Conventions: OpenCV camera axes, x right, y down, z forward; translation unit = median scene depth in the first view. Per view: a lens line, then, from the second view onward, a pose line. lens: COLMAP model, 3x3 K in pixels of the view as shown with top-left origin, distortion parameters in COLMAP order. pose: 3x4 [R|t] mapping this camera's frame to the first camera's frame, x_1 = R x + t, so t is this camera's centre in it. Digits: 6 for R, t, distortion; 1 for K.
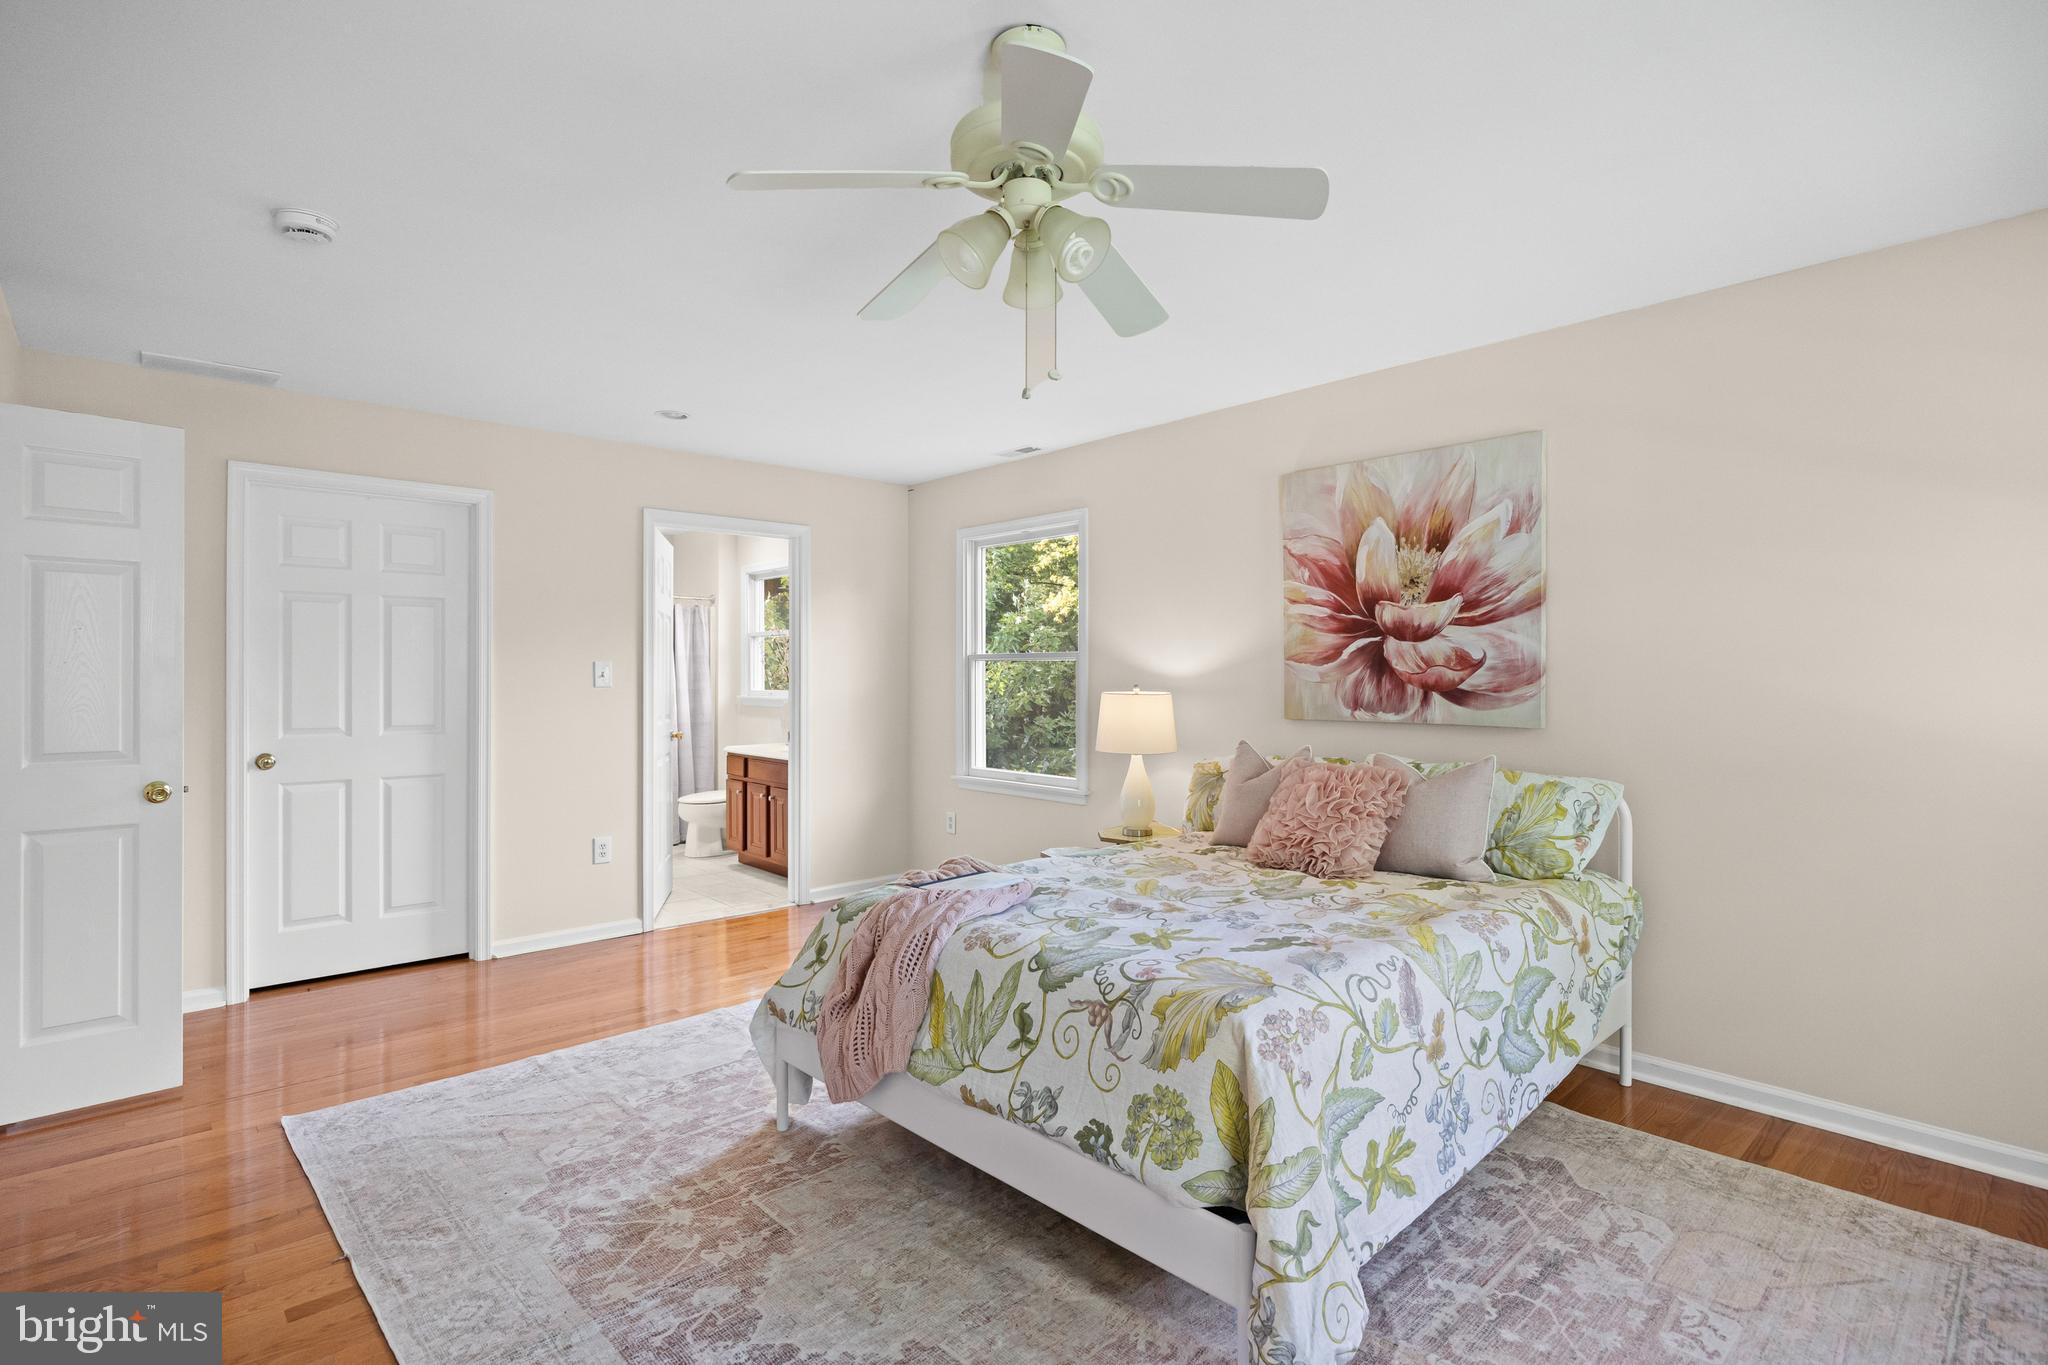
lens RADIAL K [[1017.9, 0, 1039.2], [0, 1017.9, 677.8], [0, 0, 1]] dist [-0.009941, 0.000232]
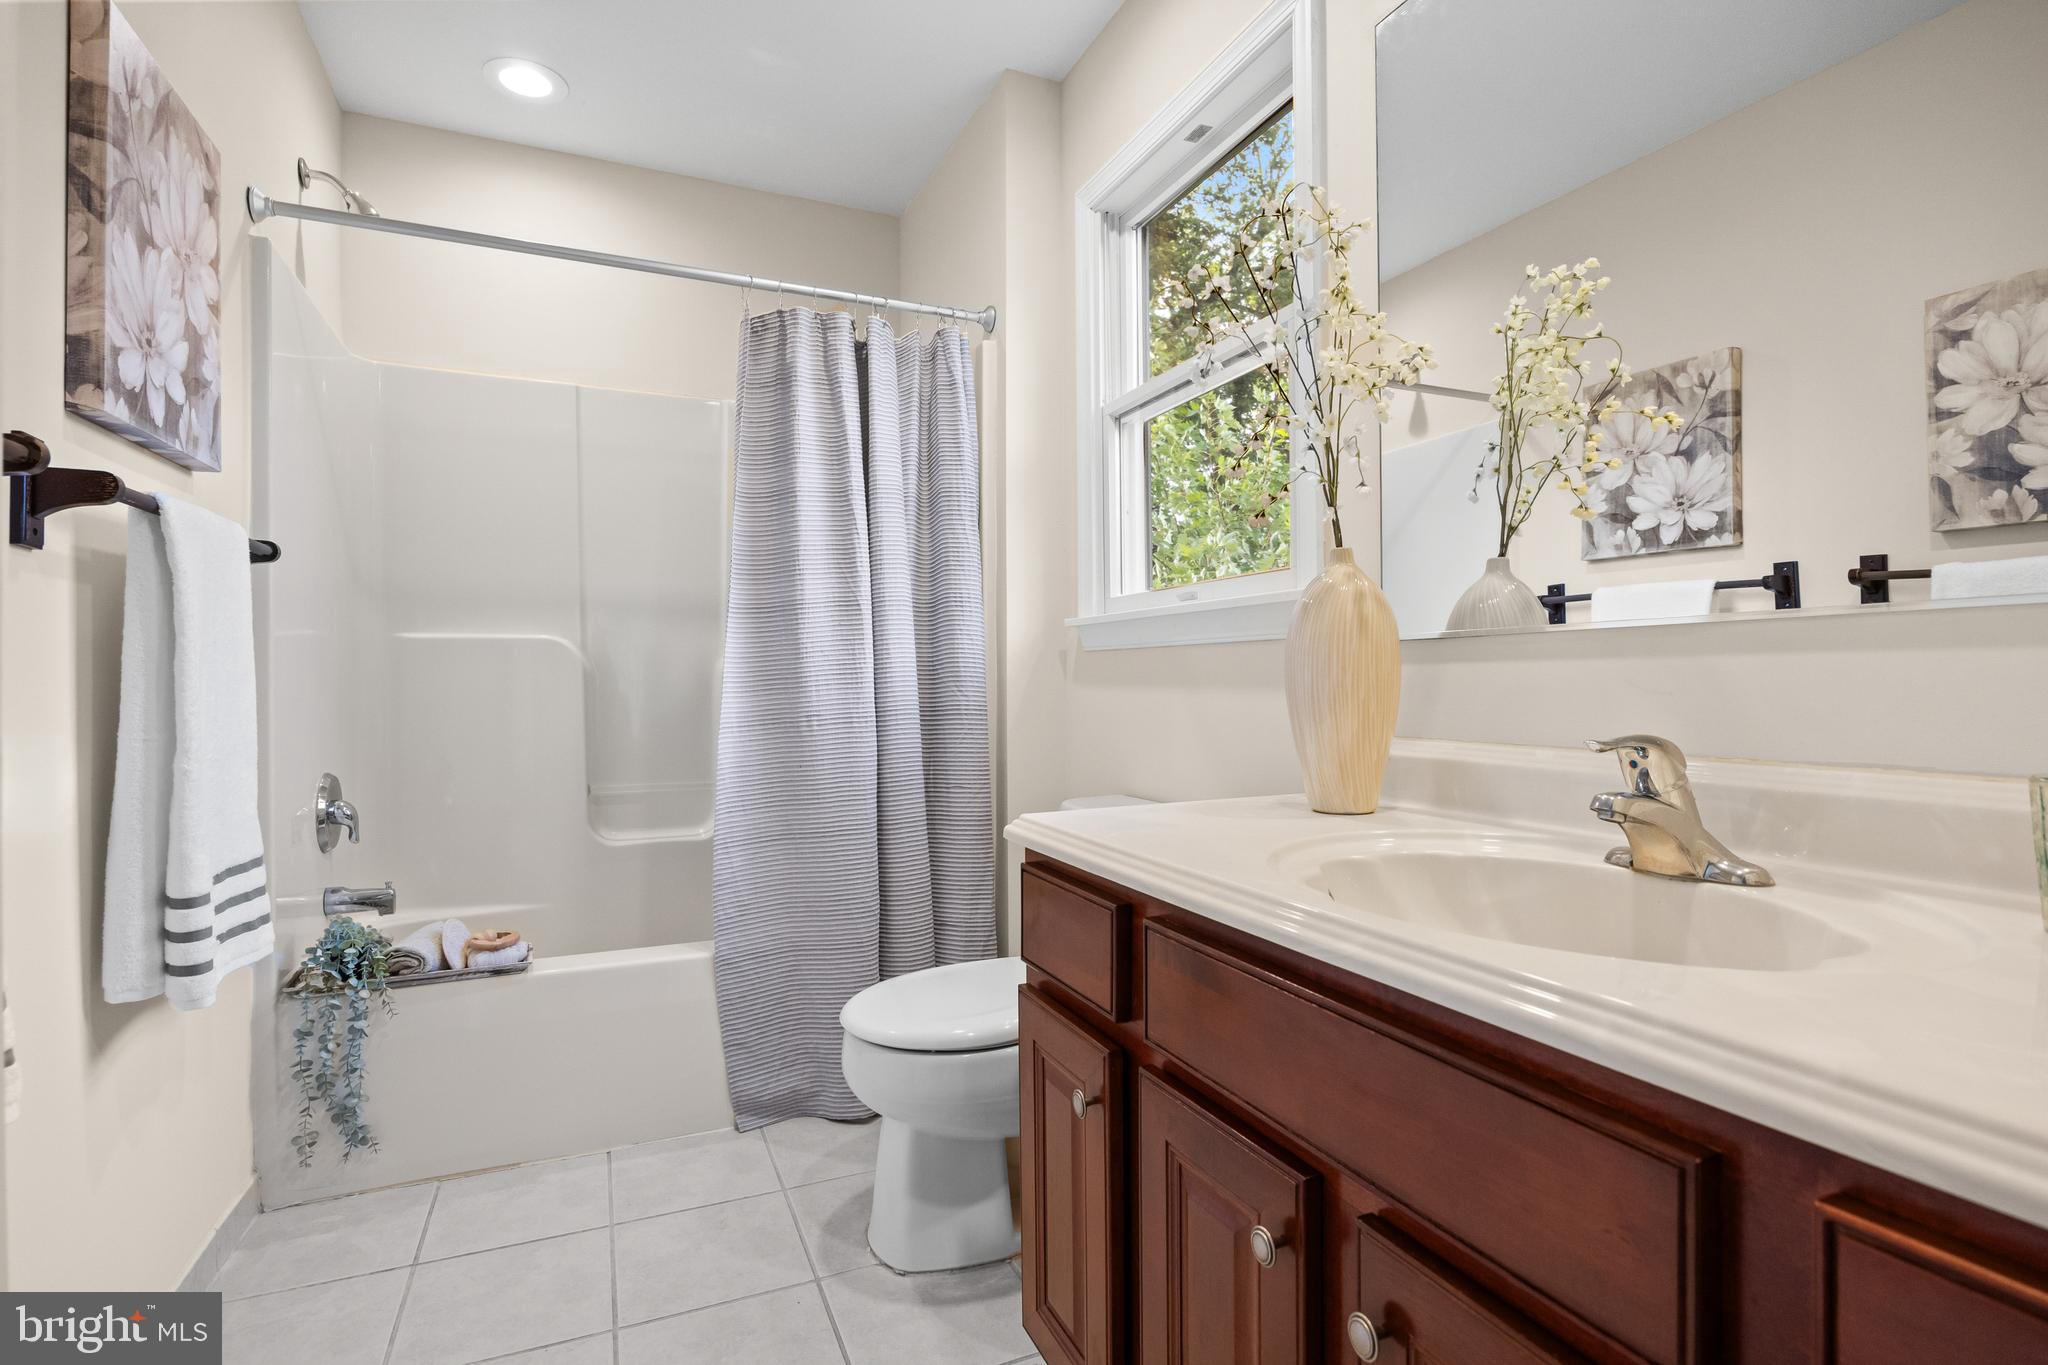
lens RADIAL K [[1017.9, 0, 1039.2], [0, 1017.9, 677.8], [0, 0, 1]] dist [-0.009941, 0.000232]
pose [[0.955145, -0.000080, -0.296140, -0.228554], [0.000743, 0.999997, 0.002125, 0.036187], [0.296139, -0.002249, 0.955142, 0.754709]]
